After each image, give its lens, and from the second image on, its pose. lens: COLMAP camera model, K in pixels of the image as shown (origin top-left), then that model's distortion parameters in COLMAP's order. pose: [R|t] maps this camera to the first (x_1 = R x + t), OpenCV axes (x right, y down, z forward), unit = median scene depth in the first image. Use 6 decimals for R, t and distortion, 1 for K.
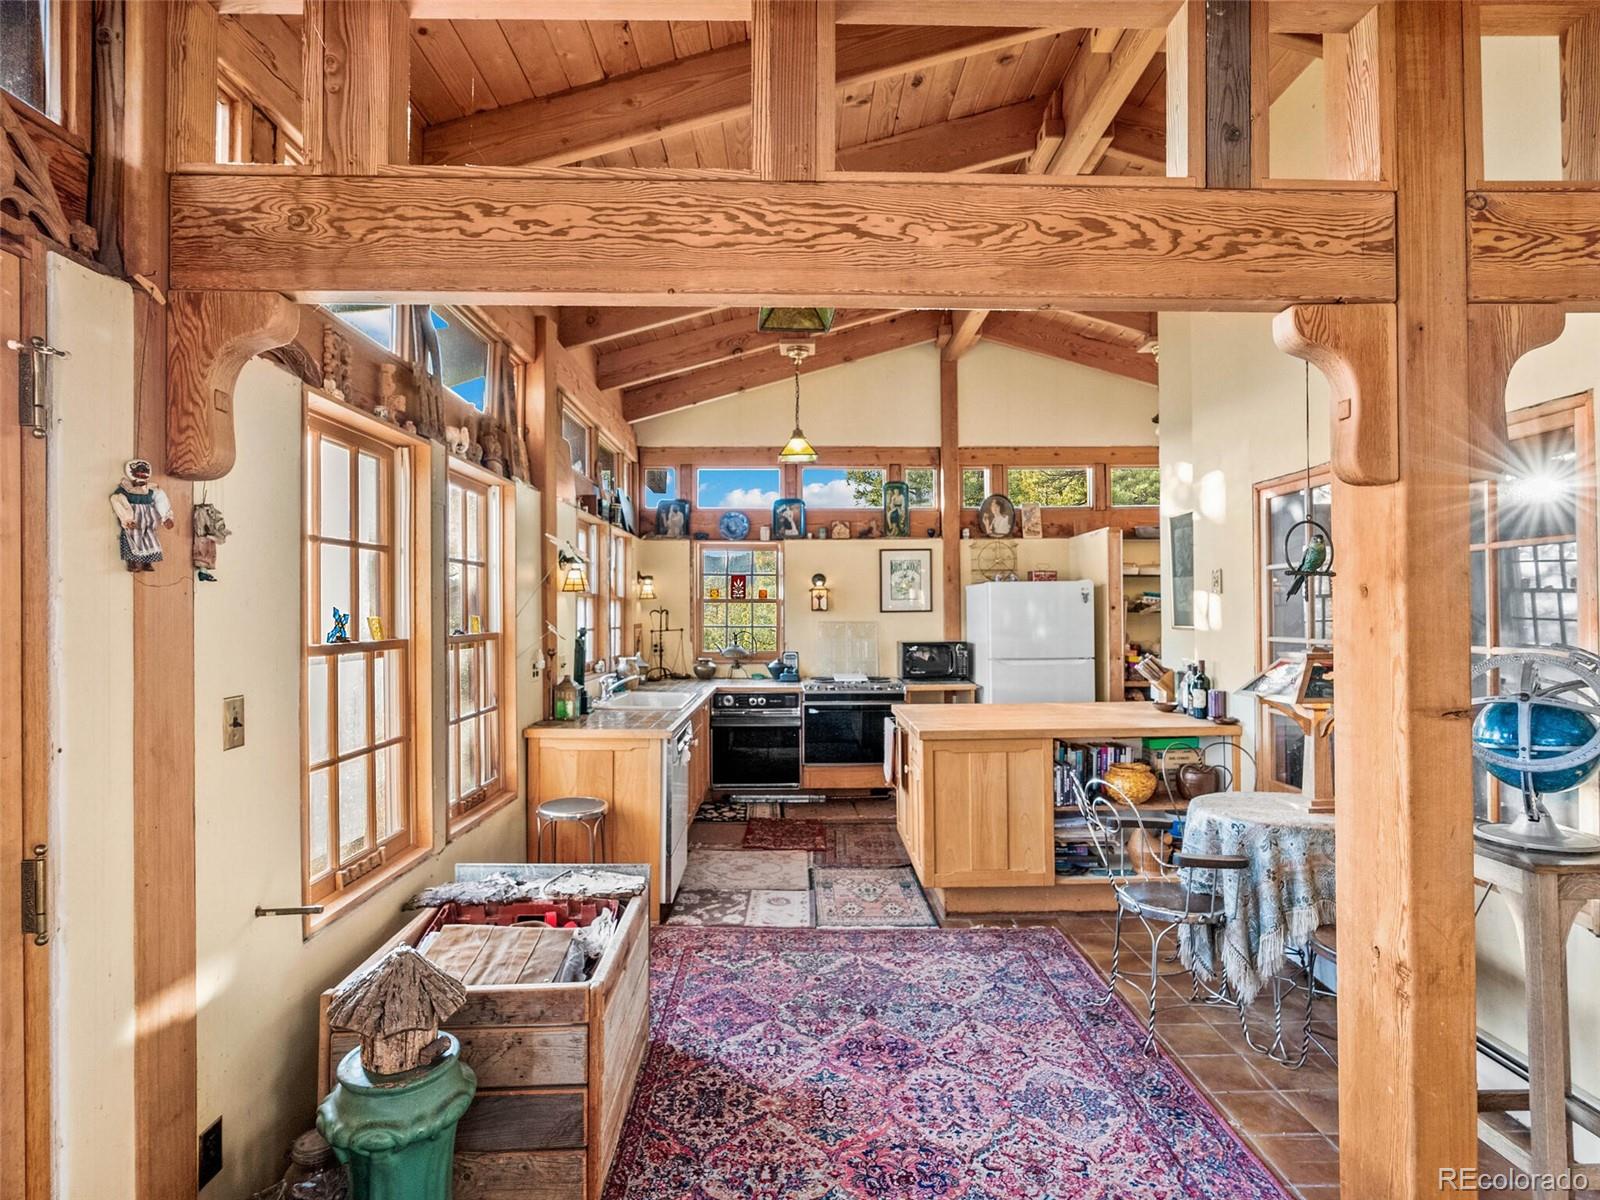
lens RADIAL K [[824.6, 0, 796.3], [0, 824.6, 608.6], [0, 0, 1]] dist [-0.005567, 0.001602]
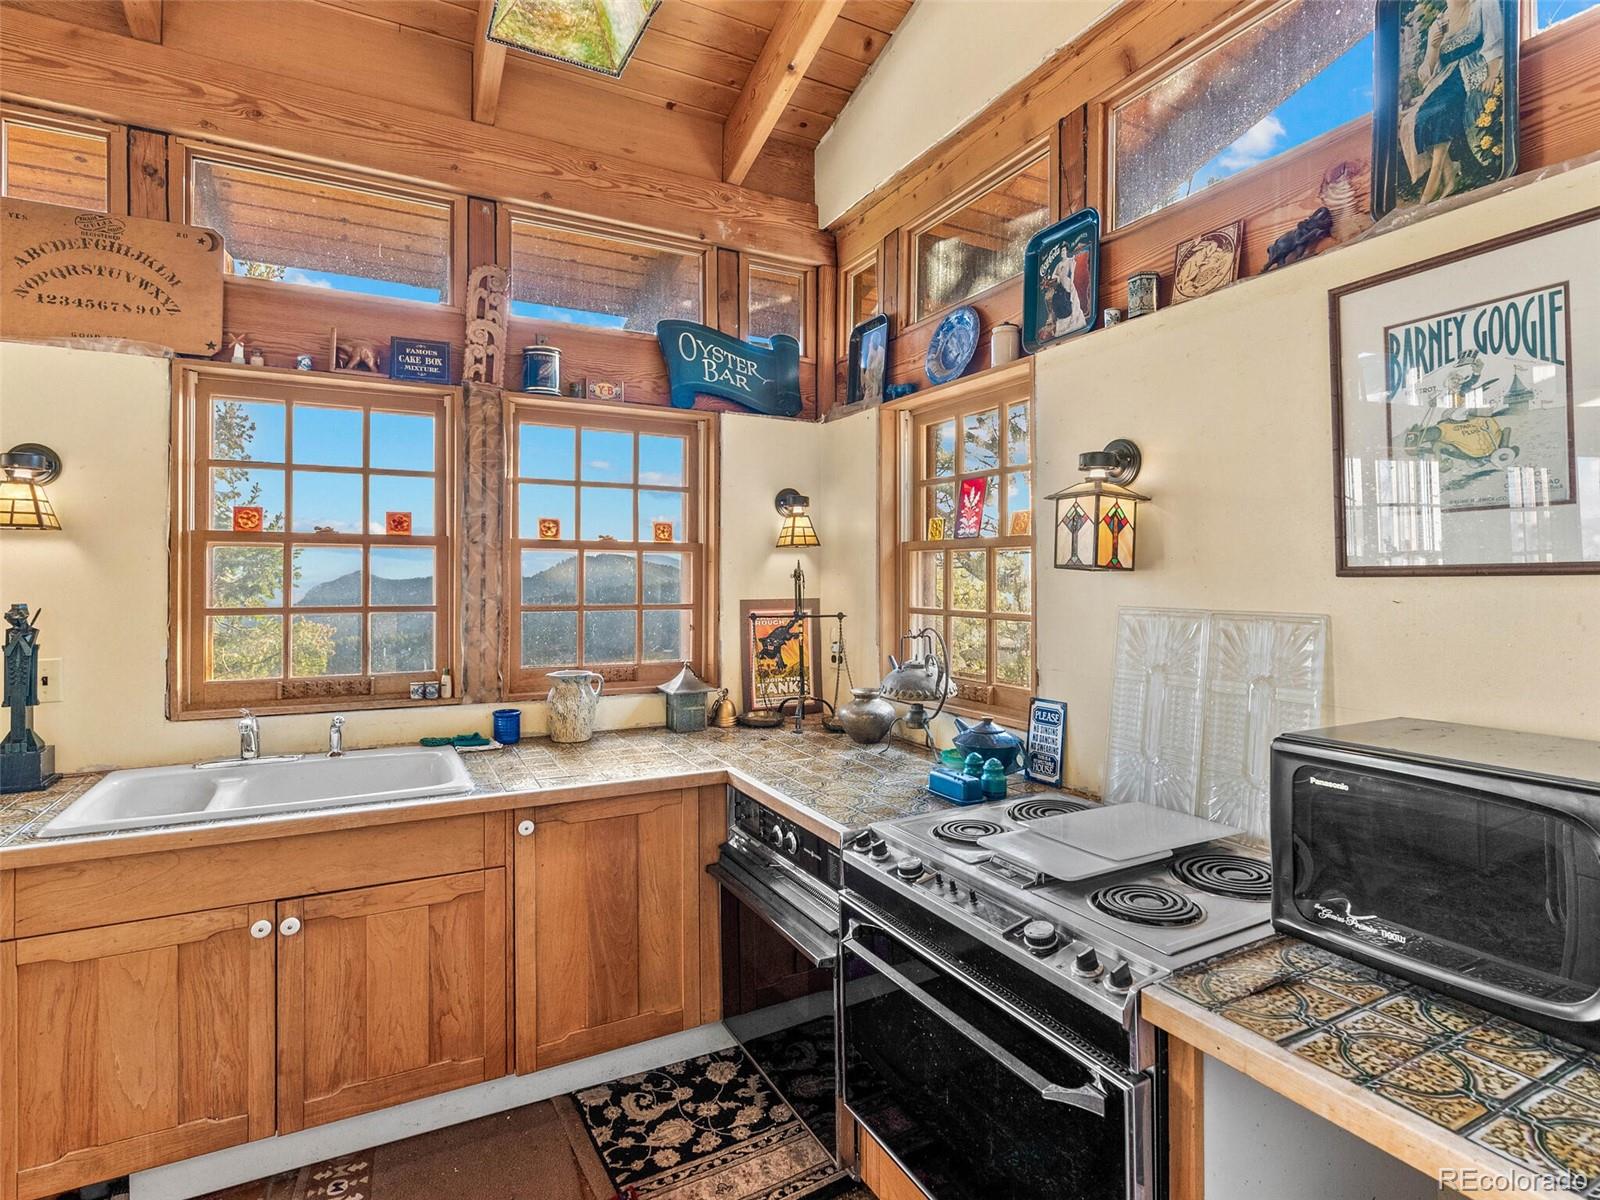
lens RADIAL K [[824.6, 0, 806.6], [0, 824.6, 576.7], [0, 0, 1]] dist [-0.005567, 0.001602]
pose [[0.460830, 0.000804, -0.887488, 0.235336], [0.002424, 0.999995, 0.002164, 0.004119], [0.887485, -0.003149, 0.460825, 0.784253]]
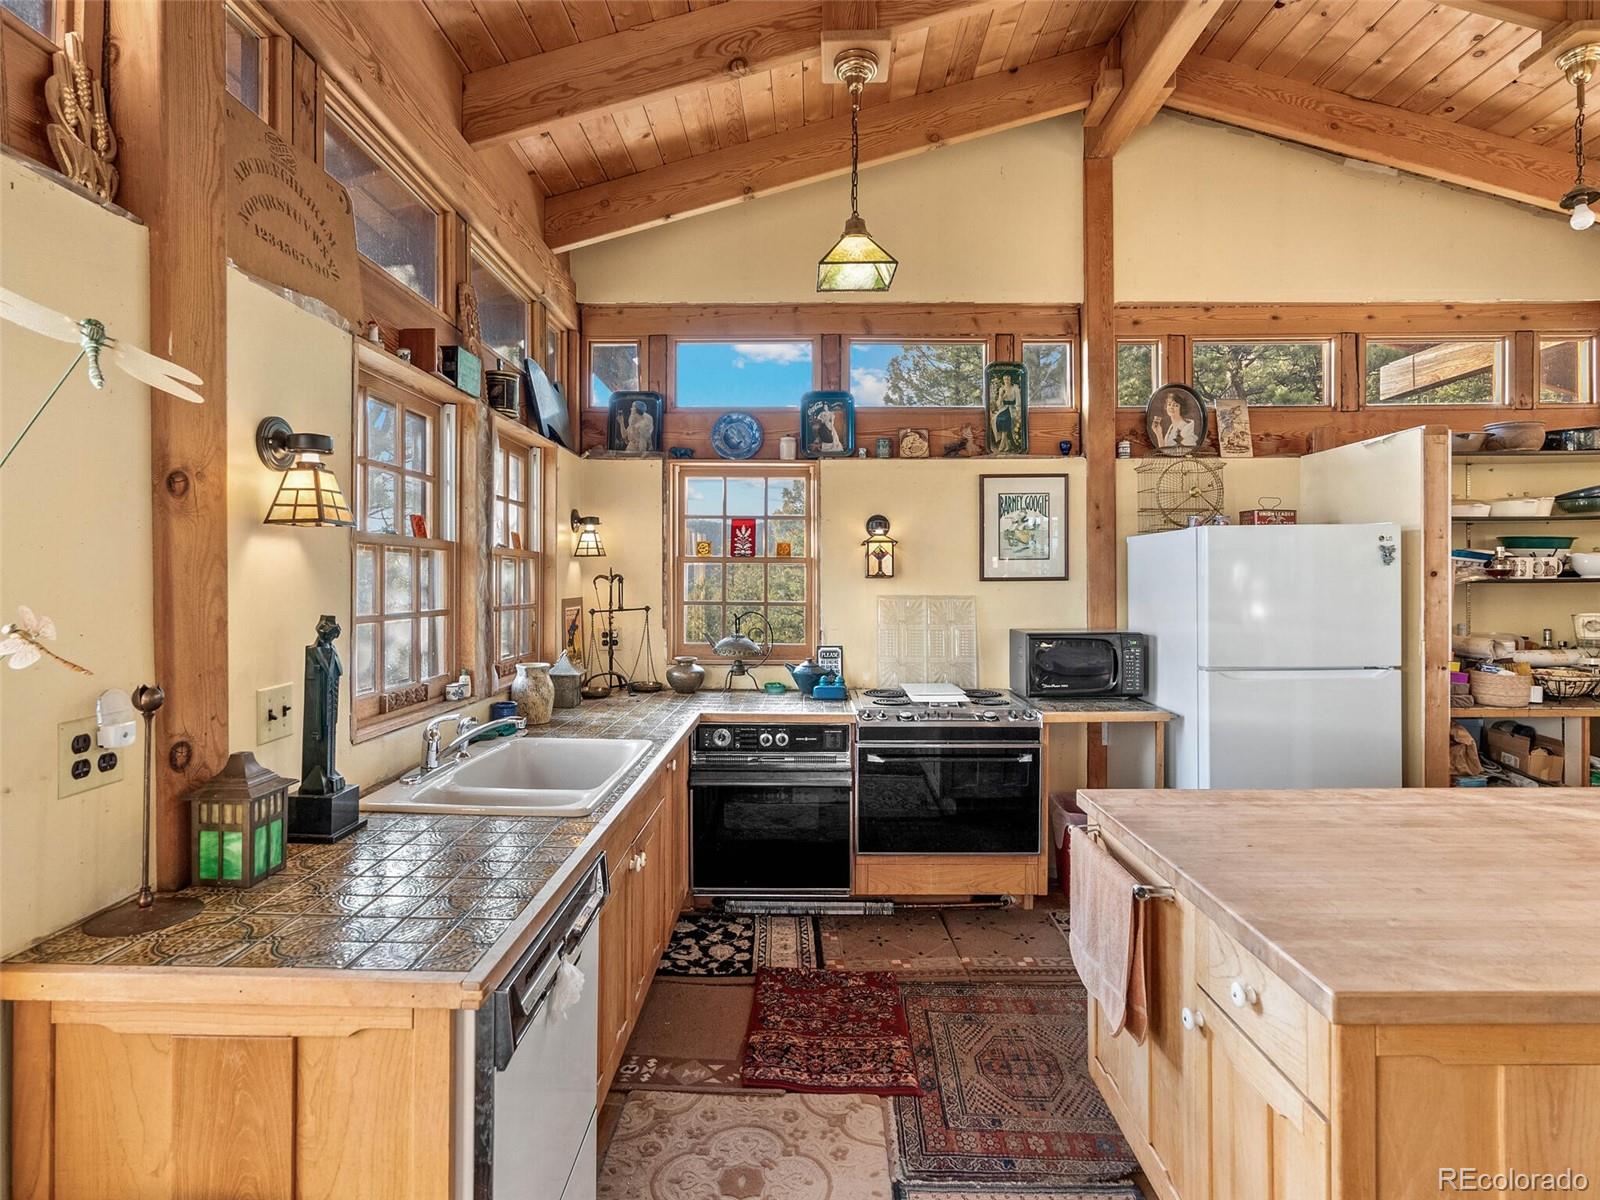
lens RADIAL K [[824.6, 0, 794.8], [0, 824.6, 583.8], [0, 0, 1]] dist [-0.005567, 0.001602]
pose [[0.999734, 0.004021, -0.022719, -0.019146], [-0.003820, 0.999953, 0.008885, 0.002008], [0.022754, -0.008796, 0.999702, 0.408008]]
